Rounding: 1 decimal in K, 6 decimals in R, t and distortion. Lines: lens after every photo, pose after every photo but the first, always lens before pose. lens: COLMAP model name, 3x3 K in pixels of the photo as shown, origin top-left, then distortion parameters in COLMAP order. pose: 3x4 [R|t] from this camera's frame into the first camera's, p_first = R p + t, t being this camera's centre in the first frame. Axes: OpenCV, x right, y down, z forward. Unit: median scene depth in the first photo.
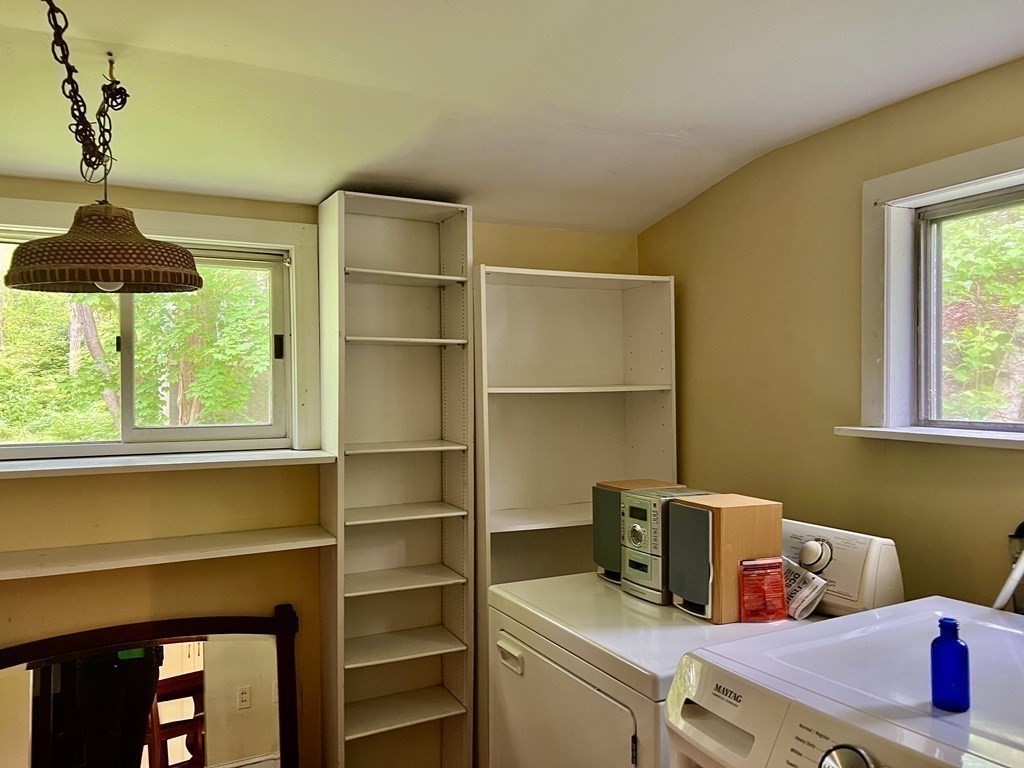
lens RADIAL K [[765.4, 0, 517.0], [0, 765.4, 385.5], [0, 0, 1]] dist [0.057259, -0.064526]
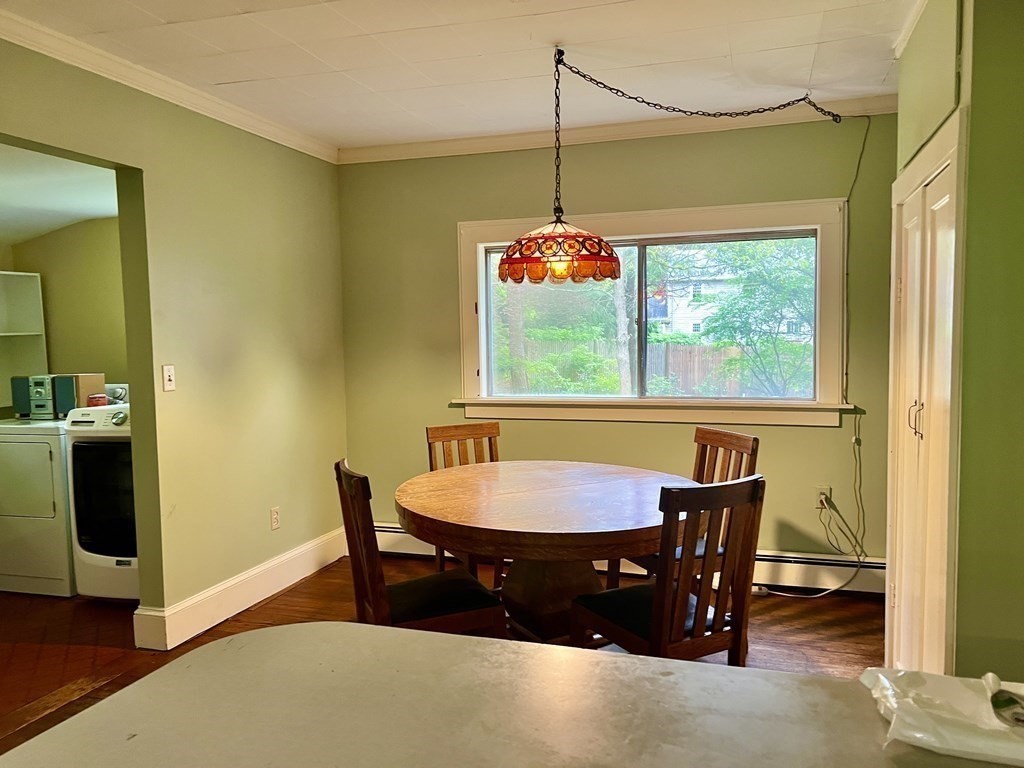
lens RADIAL K [[765.4, 0, 517.0], [0, 765.4, 385.5], [0, 0, 1]] dist [0.057259, -0.064526]
pose [[0.695805, -0.060863, 0.715647, -0.526247], [0.024063, 0.997819, 0.061465, 0.062594], [-0.717828, -0.025547, 0.695752, -1.712075]]
